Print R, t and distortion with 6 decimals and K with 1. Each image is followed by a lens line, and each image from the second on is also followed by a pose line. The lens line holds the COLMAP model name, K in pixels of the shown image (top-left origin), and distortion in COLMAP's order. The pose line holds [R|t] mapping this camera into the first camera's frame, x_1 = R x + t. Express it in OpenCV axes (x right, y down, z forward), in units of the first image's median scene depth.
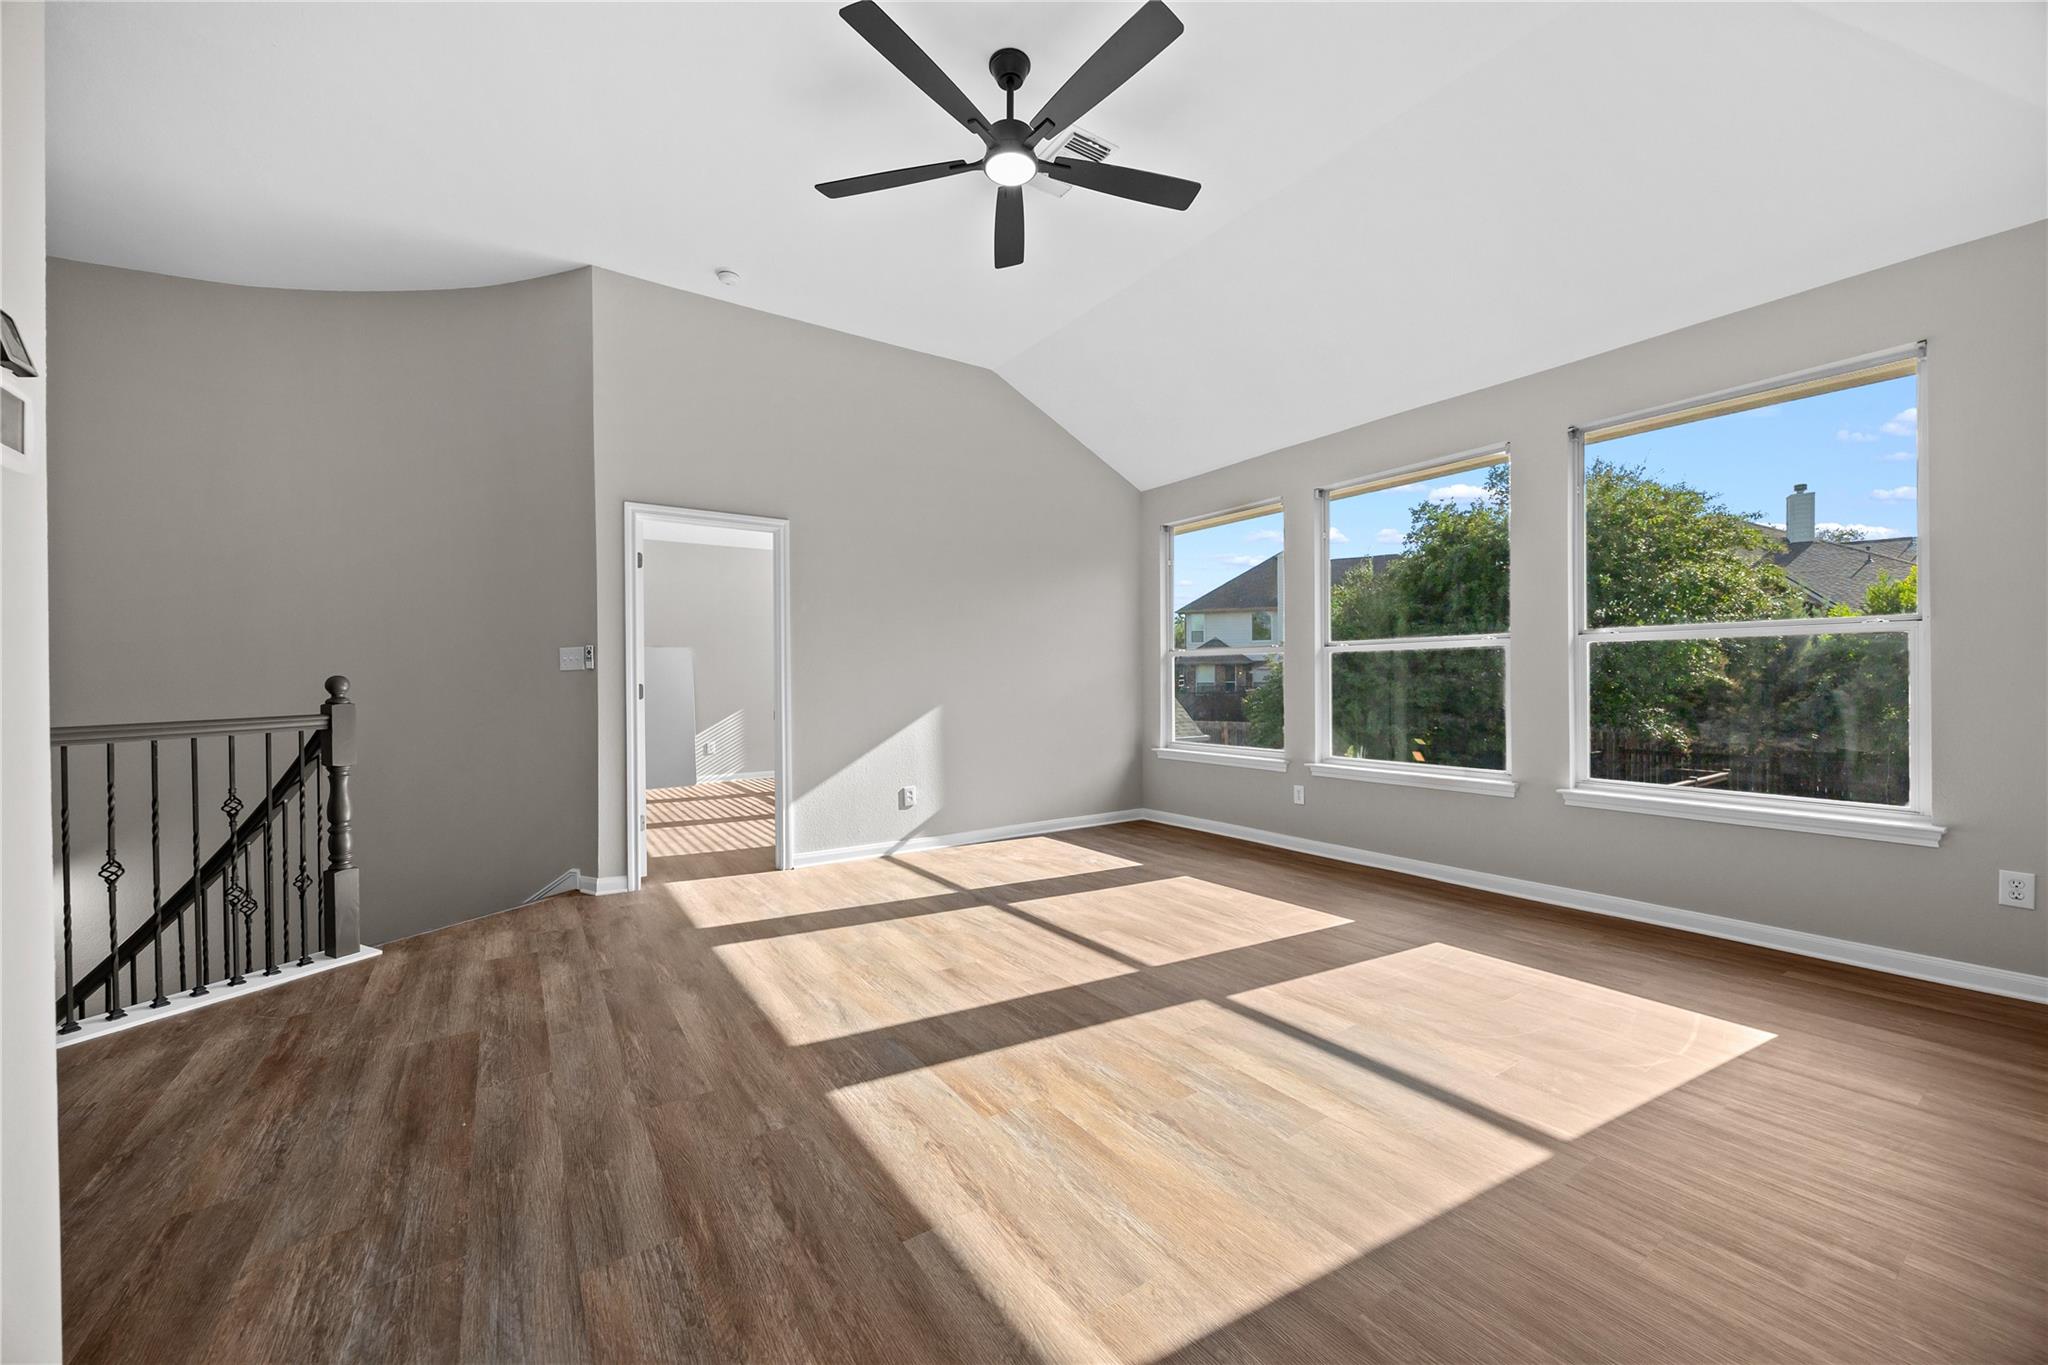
lens RADIAL K [[791.9, 0, 1018.3], [0, 791.9, 685.9], [0, 0, 1]] dist [0.001225, 0.000039]
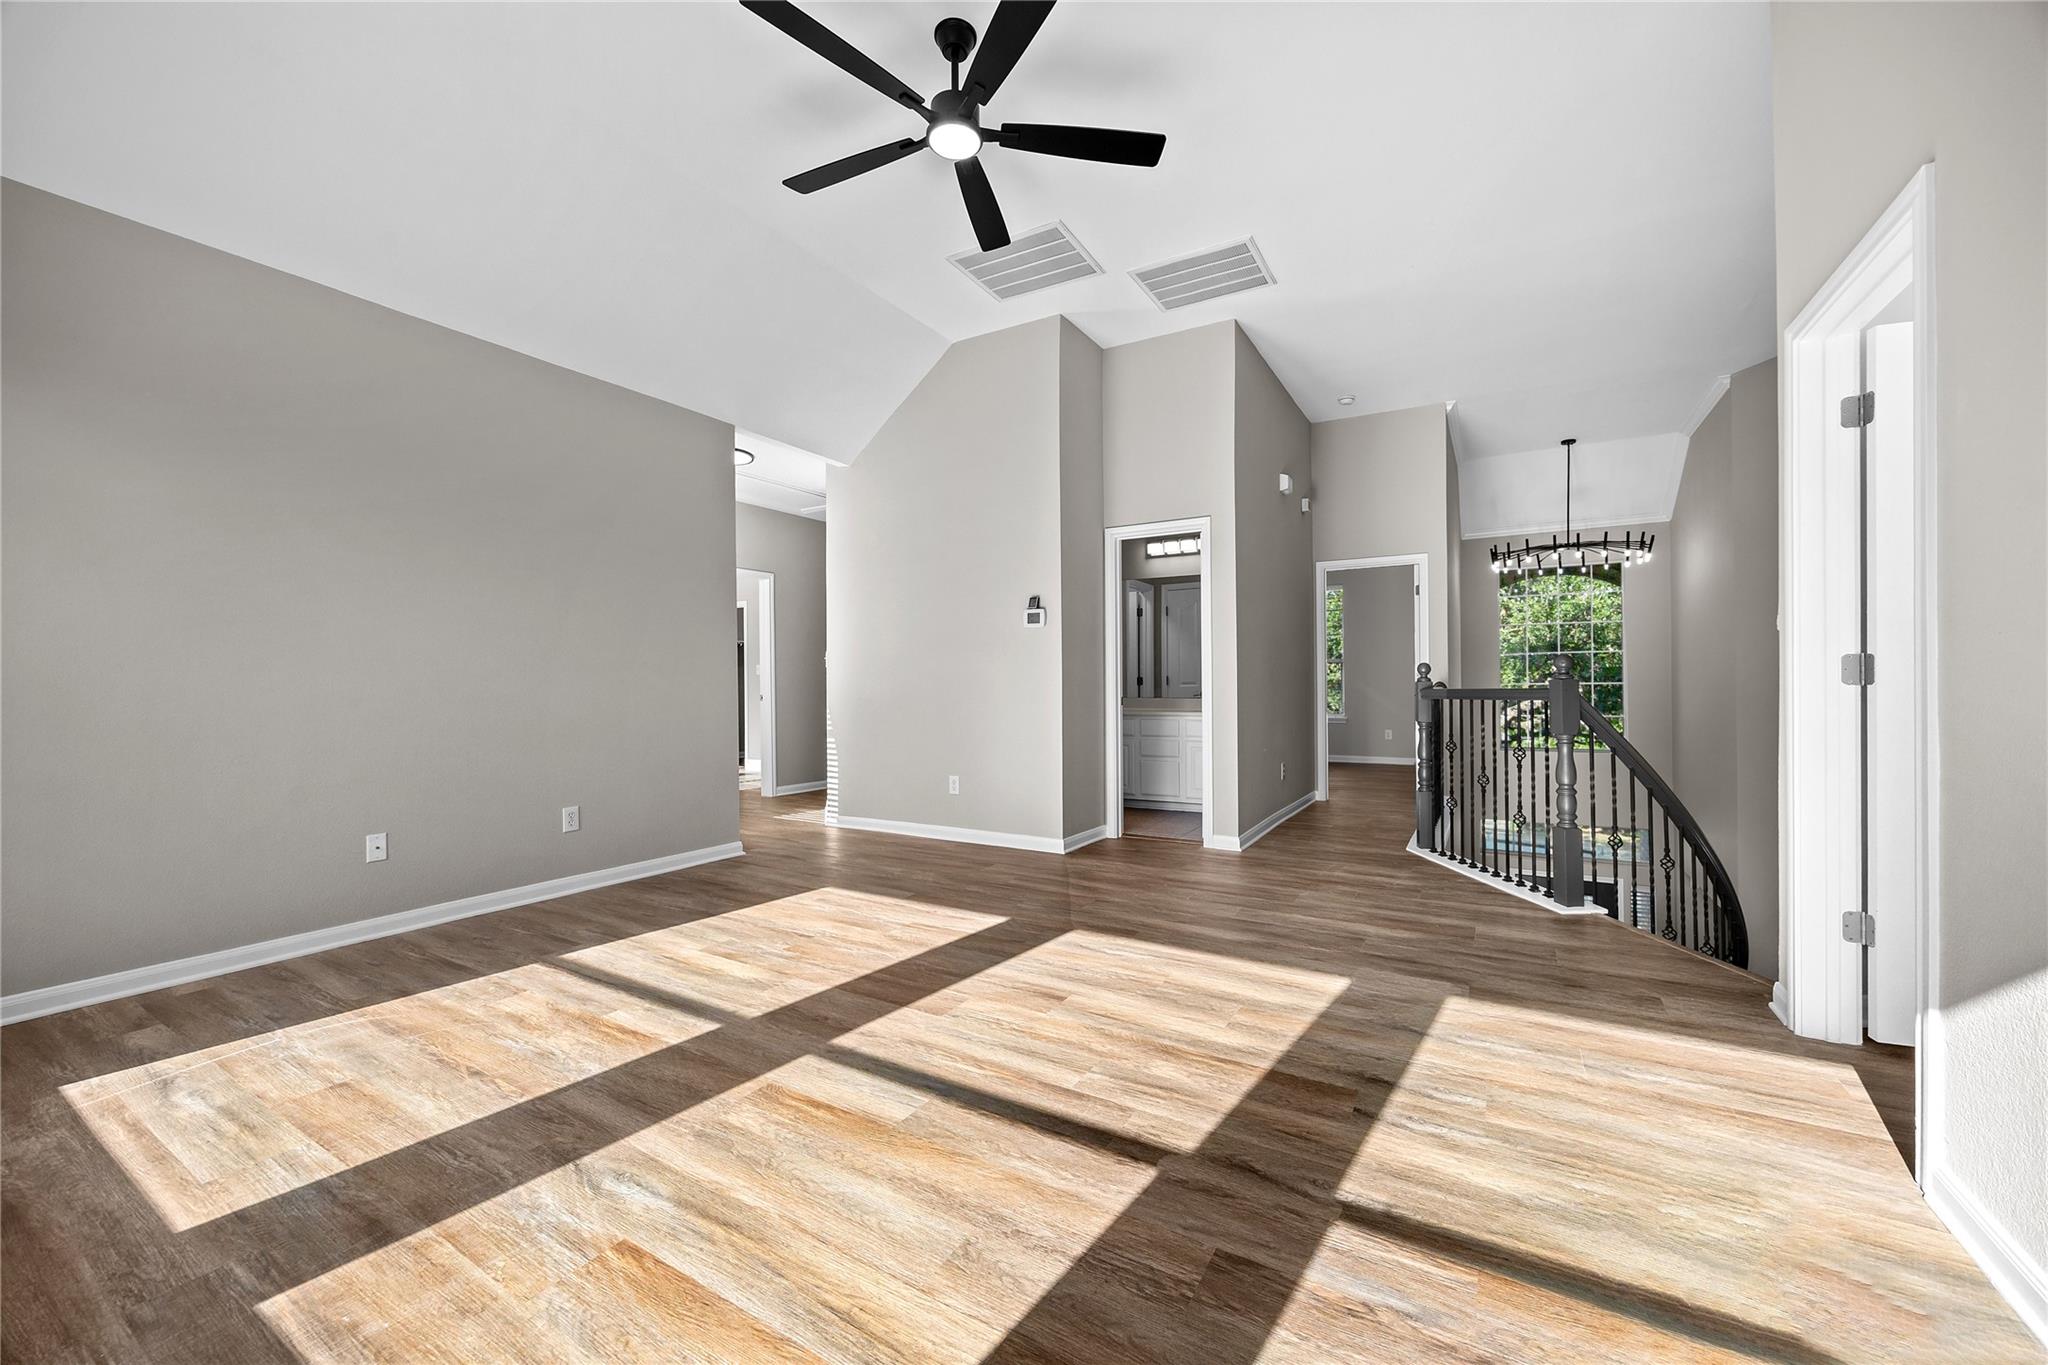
lens RADIAL K [[791.9, 0, 1030.9], [0, 791.9, 678.5], [0, 0, 1]] dist [0.001225, 0.000039]
pose [[-0.903160, 0.015835, -0.429013, 0.307314], [0.015401, 0.999871, 0.004484, 0.011457], [0.429029, -0.002557, -0.903287, 1.799466]]
